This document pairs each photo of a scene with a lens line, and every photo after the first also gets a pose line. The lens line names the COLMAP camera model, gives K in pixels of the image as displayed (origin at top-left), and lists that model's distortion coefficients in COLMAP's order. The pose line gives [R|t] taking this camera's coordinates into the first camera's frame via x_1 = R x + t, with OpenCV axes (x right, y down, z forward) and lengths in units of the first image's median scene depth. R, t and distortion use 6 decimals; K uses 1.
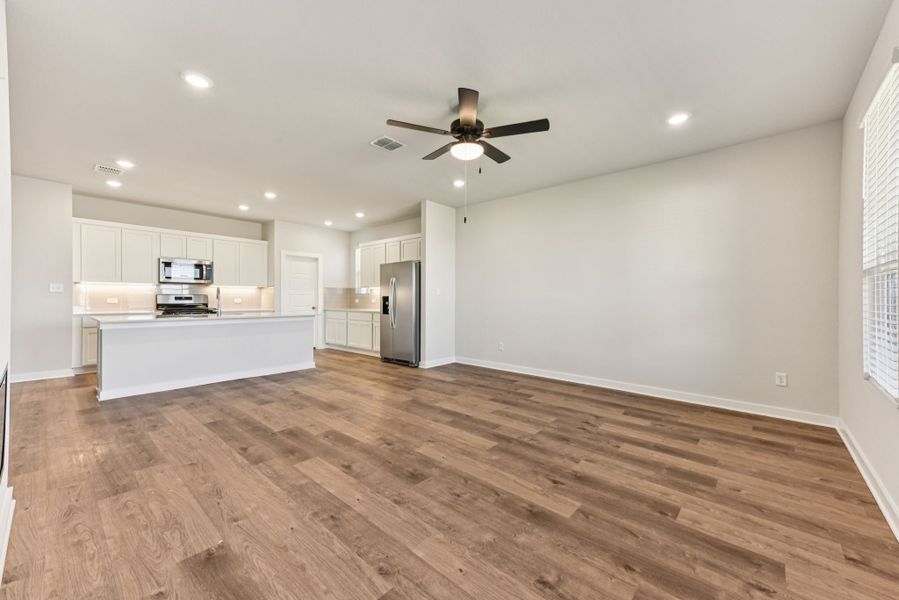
lens RADIAL K [[346.5, 0, 449.5], [0, 346.5, 300.0], [0, 0, 1]] dist [0.027381, 0.000146]
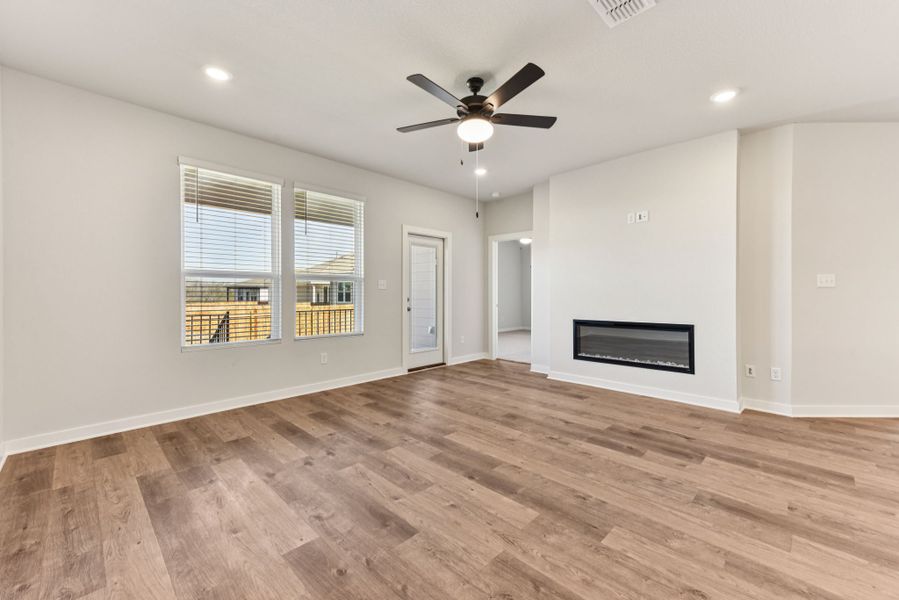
lens RADIAL K [[369.9, 0, 449.5], [0, 369.9, 300.0], [0, 0, 1]] dist [0.003676, 0.000245]
pose [[-0.999010, -0.005270, 0.044175, 0.069718], [-0.004372, 0.999782, 0.020400, -0.006768], [-0.044273, 0.020187, -0.998815, 1.861023]]
